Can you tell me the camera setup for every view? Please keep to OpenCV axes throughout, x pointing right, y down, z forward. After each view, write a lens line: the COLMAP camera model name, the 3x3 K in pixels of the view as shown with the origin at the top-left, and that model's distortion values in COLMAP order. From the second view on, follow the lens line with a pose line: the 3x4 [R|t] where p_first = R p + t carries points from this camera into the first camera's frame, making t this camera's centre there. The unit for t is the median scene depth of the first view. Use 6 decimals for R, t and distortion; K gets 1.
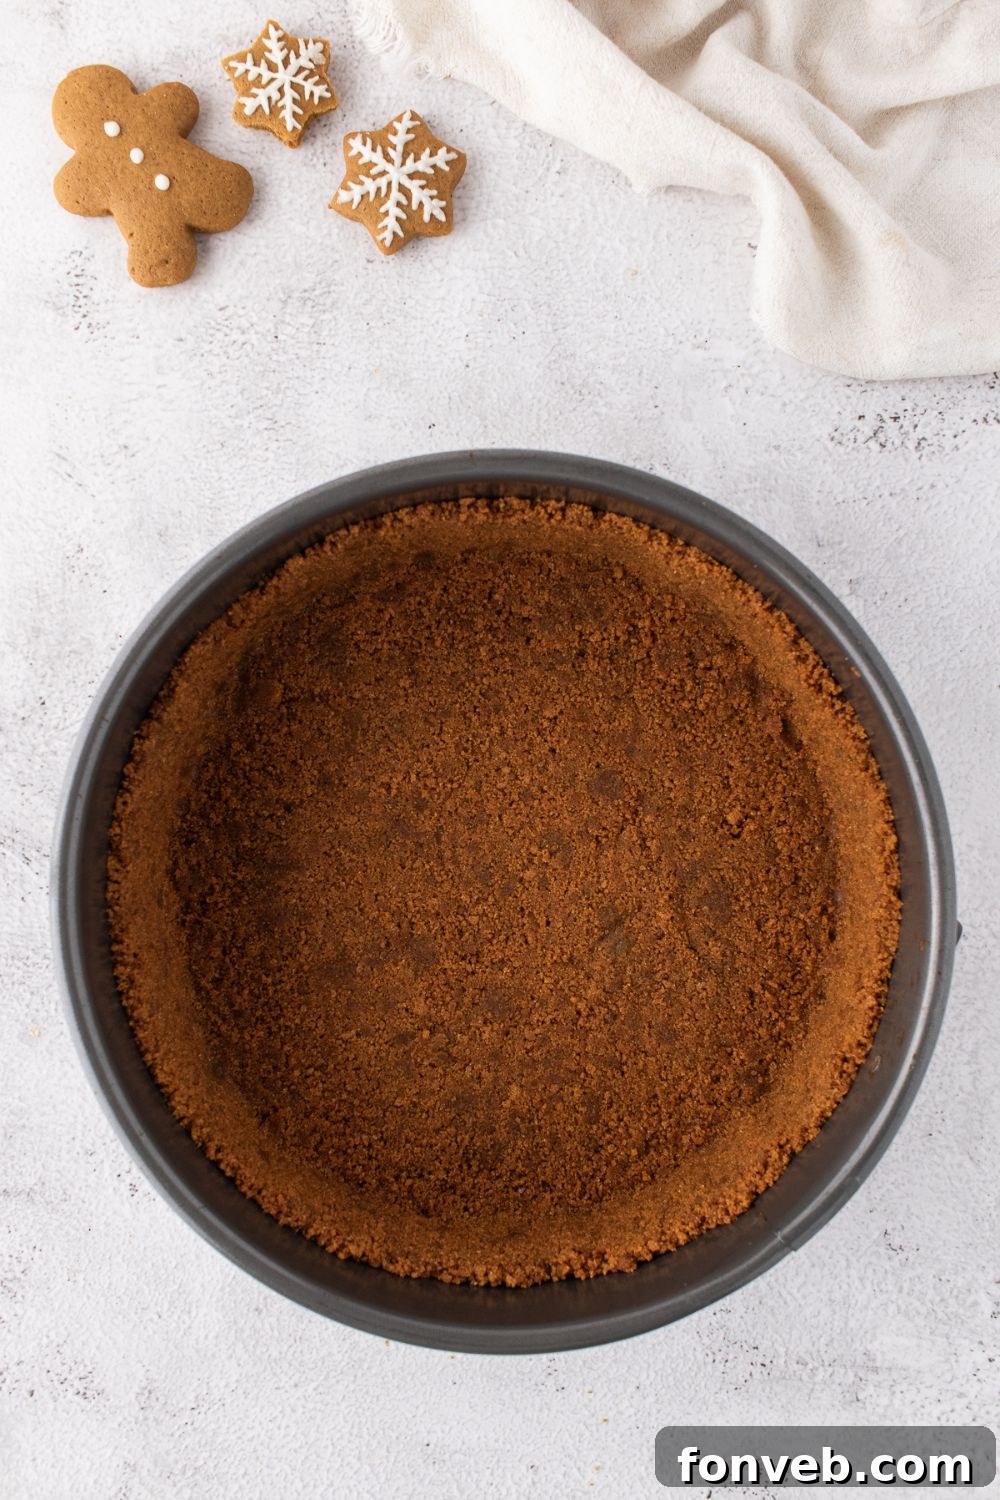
lens RADIAL K [[1720.2, 0, 500.9], [0, 1720.2, 752.5], [0, 0, 1]] dist [0.000356, 0.000000]
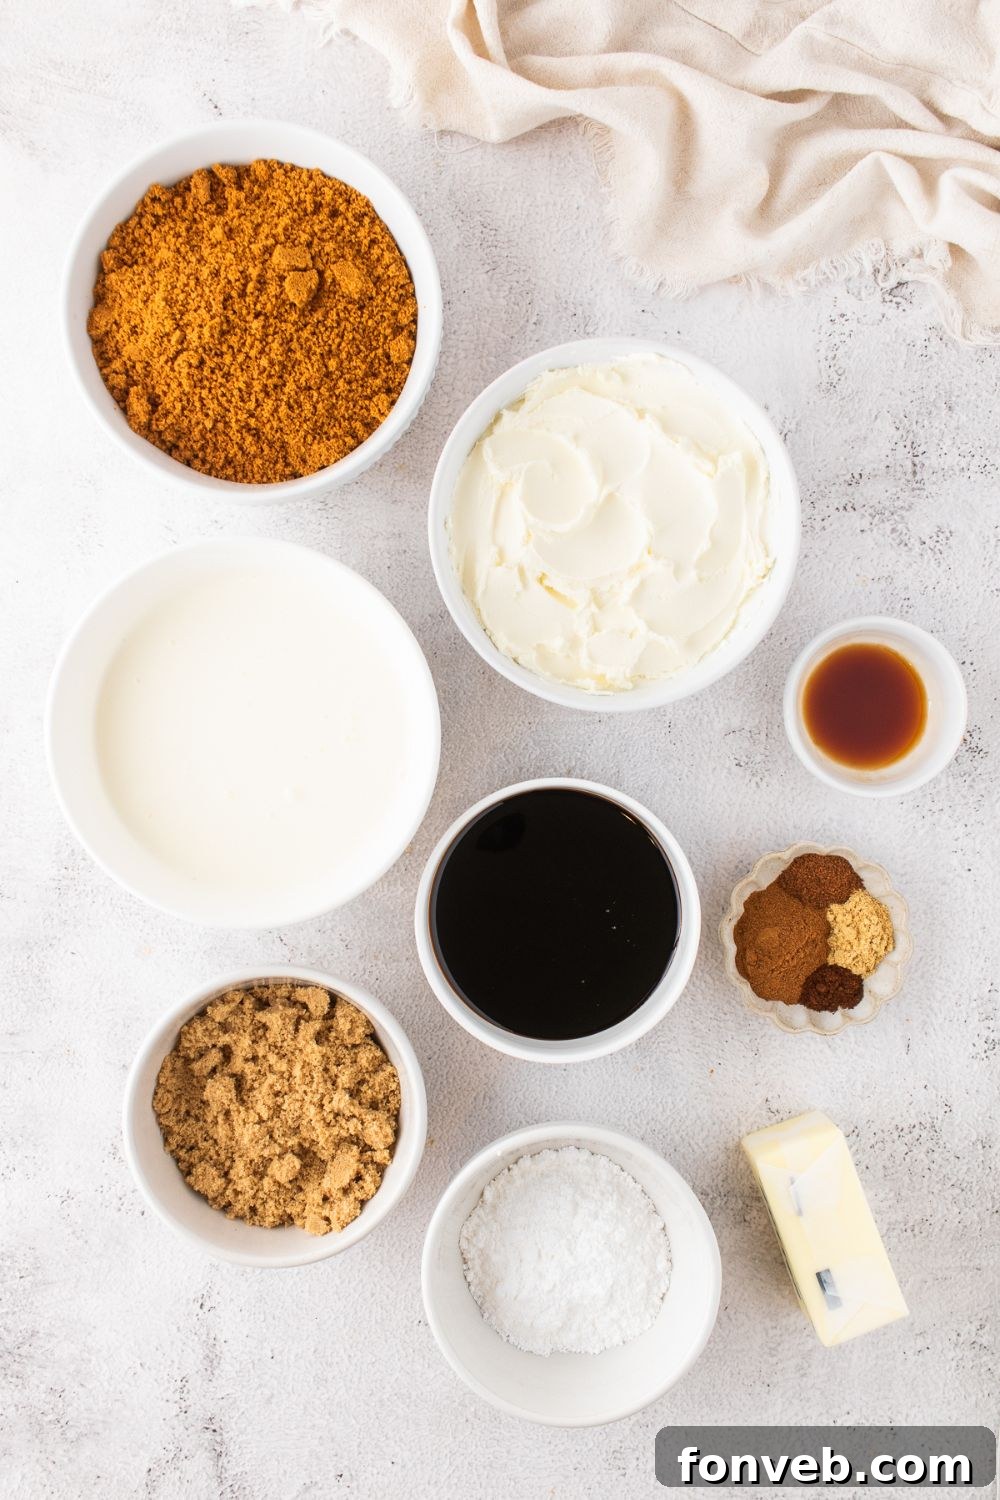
lens RADIAL K [[1720.2, 0, 505.6], [0, 1720.2, 750.9], [0, 0, 1]] dist [0.000356, 0.000000]
pose [[0.999945, 0.008250, 0.006548, 0.003995], [-0.008293, 0.999944, 0.006544, -0.006744], [-0.006494, -0.006598, 0.999957, -0.369048]]
